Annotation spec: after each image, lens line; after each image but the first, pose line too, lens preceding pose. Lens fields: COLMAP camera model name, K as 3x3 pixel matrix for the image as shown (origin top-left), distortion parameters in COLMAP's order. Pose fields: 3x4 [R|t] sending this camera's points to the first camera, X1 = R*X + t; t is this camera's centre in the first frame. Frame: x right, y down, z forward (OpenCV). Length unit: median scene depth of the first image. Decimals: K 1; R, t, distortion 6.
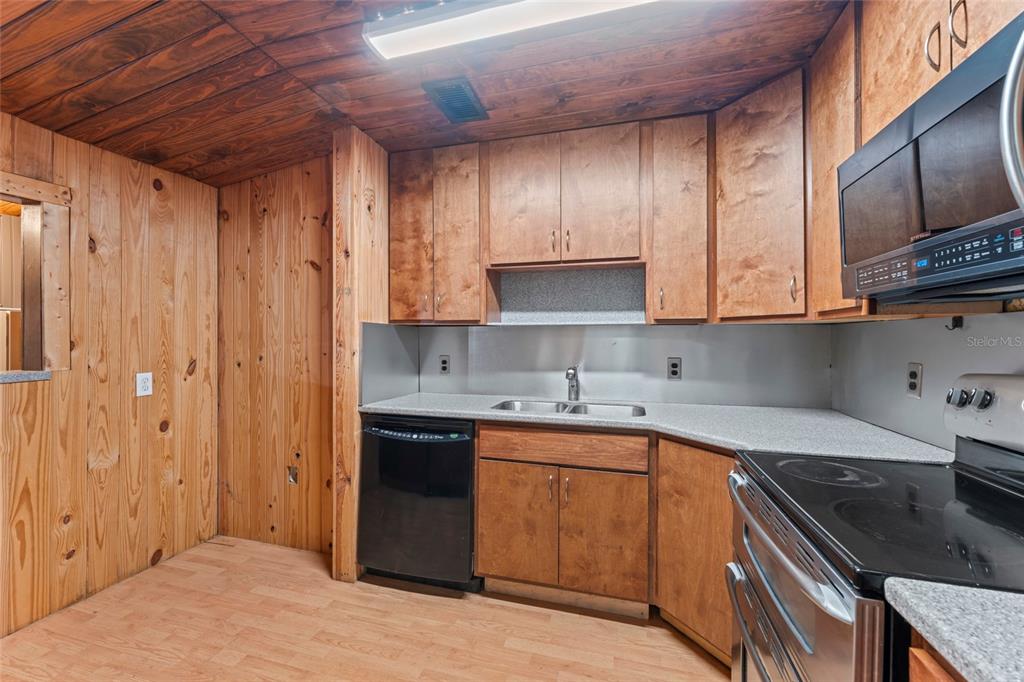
lens RADIAL K [[421.3, 0, 510.0], [0, 421.3, 337.6], [0, 0, 1]] dist [-0.000191, -0.000083]
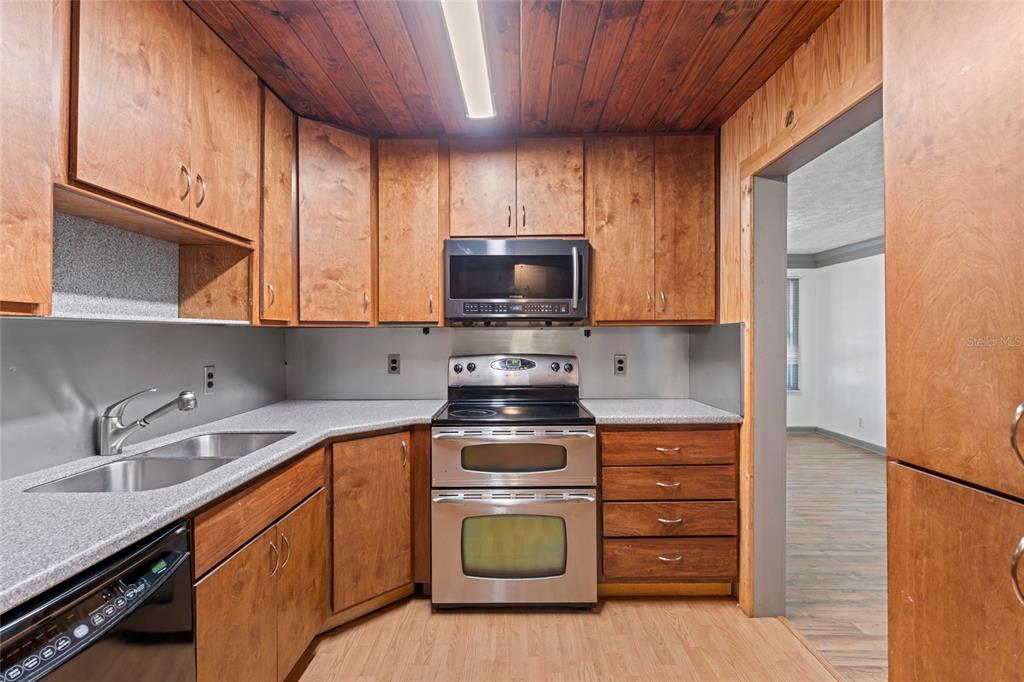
lens RADIAL K [[472.2, 0, 512.4], [0, 472.2, 338.4], [0, 0, 1]] dist [0.001516, -0.000005]
pose [[-0.259186, -0.009319, 0.965782, -0.779491], [0.000722, 0.999951, 0.009842, -0.016137], [-0.965827, 0.003248, -0.259167, 0.839099]]
